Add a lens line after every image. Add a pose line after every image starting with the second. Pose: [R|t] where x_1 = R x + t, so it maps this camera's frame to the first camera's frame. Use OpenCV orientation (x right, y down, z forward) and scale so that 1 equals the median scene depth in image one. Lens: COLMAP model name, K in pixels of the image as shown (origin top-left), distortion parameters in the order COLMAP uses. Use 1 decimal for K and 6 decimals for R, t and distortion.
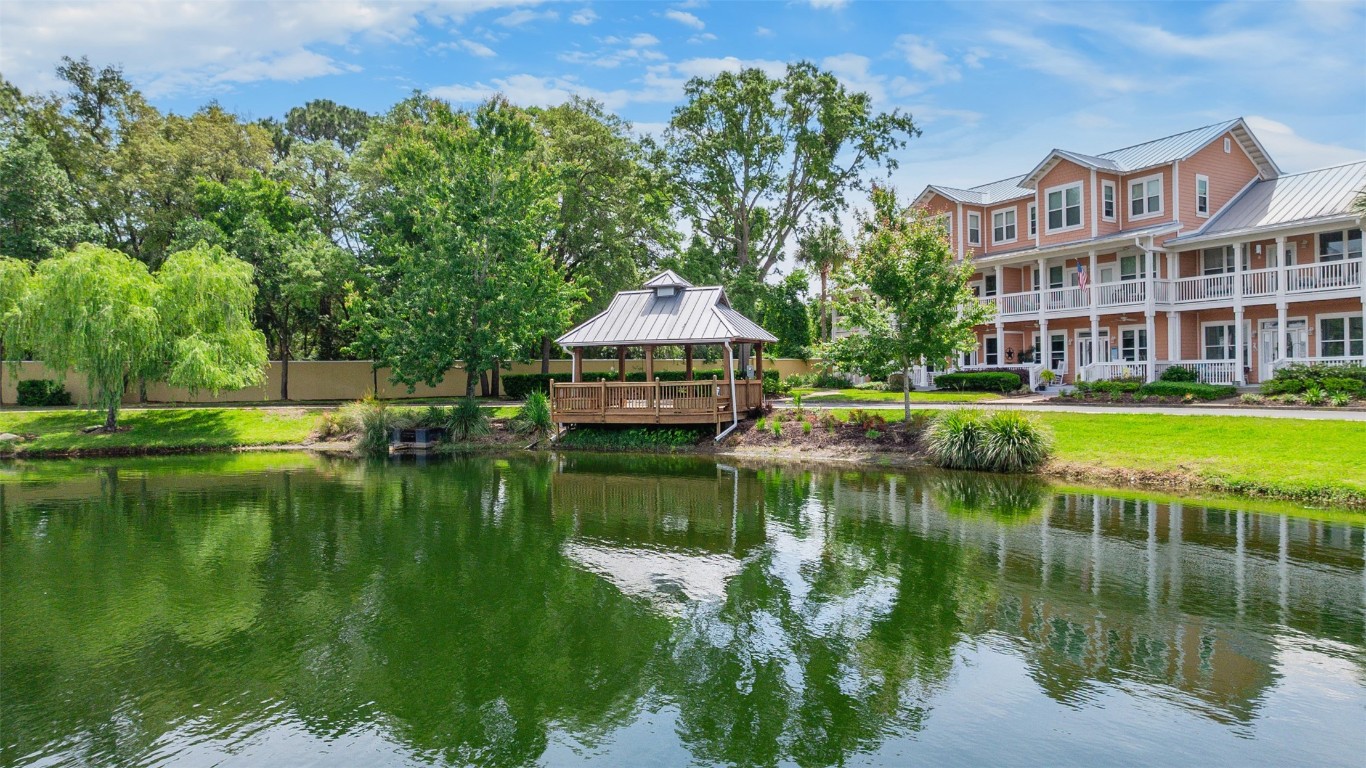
lens RADIAL K [[815.7, 0, 683.0], [0, 815.7, 384.0], [0, 0, 1]] dist [-0.030841, -0.001392]
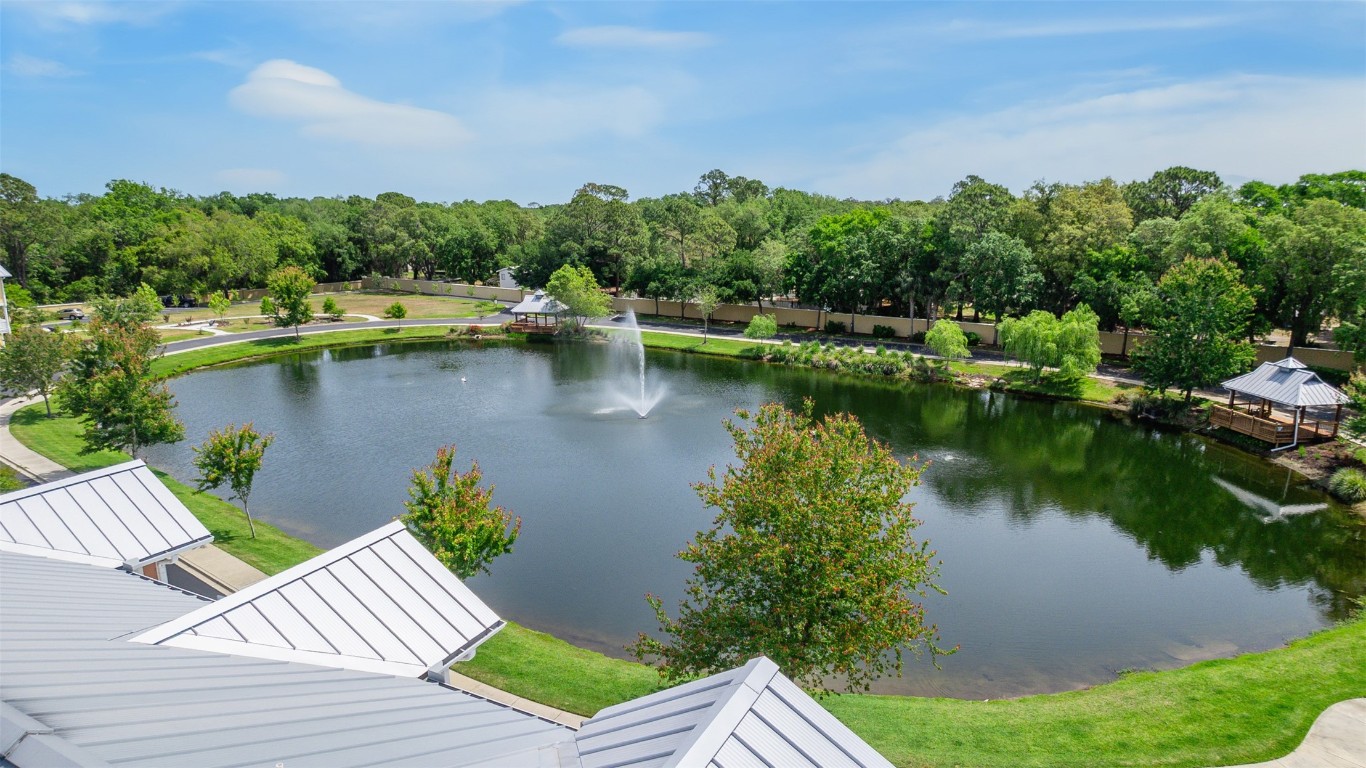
lens RADIAL K [[815.7, 0, 683.0], [0, 815.7, 384.0], [0, 0, 1]] dist [-0.030841, -0.001392]
pose [[0.501000, 0.193366, -0.843569, 0.889187], [-0.003140, 0.975120, 0.221655, -0.501878], [0.865442, -0.108400, 0.489142, -1.218854]]
